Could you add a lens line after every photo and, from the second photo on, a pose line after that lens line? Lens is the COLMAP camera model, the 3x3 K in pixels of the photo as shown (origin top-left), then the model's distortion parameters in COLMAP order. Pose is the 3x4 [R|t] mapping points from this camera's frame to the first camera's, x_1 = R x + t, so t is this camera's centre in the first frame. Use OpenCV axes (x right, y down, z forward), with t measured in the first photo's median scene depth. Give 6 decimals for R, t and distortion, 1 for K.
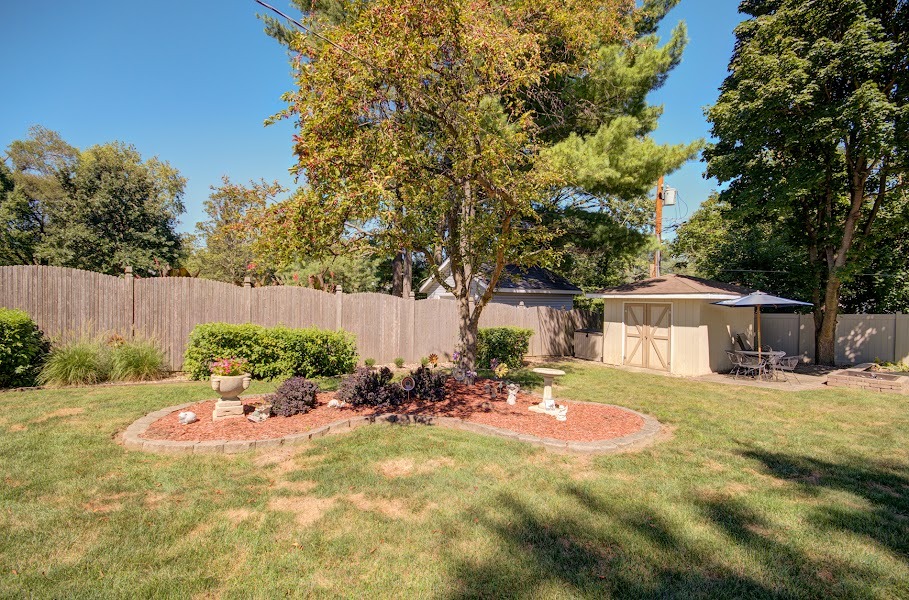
lens RADIAL K [[399.2, 0, 454.5], [0, 399.2, 306.3], [0, 0, 1]] dist [0.004170, -0.011422]
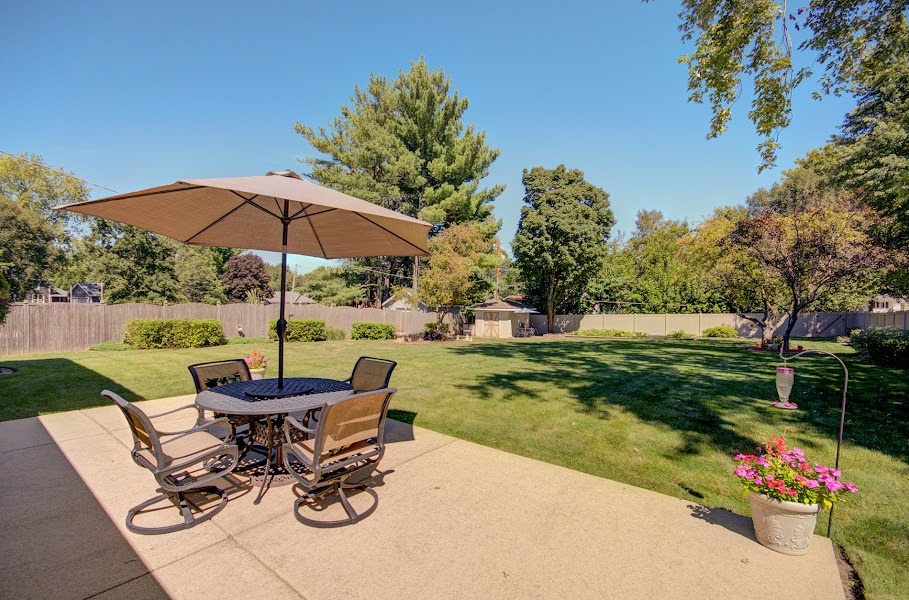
lens RADIAL K [[399.2, 0, 454.5], [0, 399.2, 306.3], [0, 0, 1]] dist [0.004170, -0.011422]
pose [[0.943631, -0.008889, 0.330880, -0.567854], [0.009410, 0.999956, 0.000026, -0.044337], [-0.330865, 0.003089, 0.943673, -1.293717]]
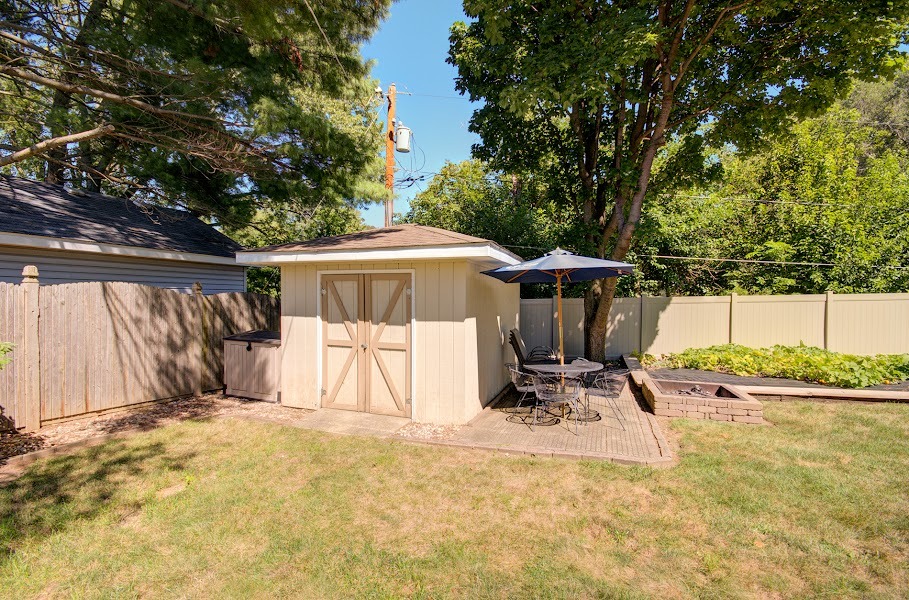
lens RADIAL K [[399.2, 0, 454.5], [0, 399.2, 306.3], [0, 0, 1]] dist [0.004170, -0.011422]
pose [[0.812627, -0.019374, 0.582462, 0.281996], [0.012460, 0.999796, 0.015873, 0.023150], [-0.582651, -0.005642, 0.812703, 0.535521]]
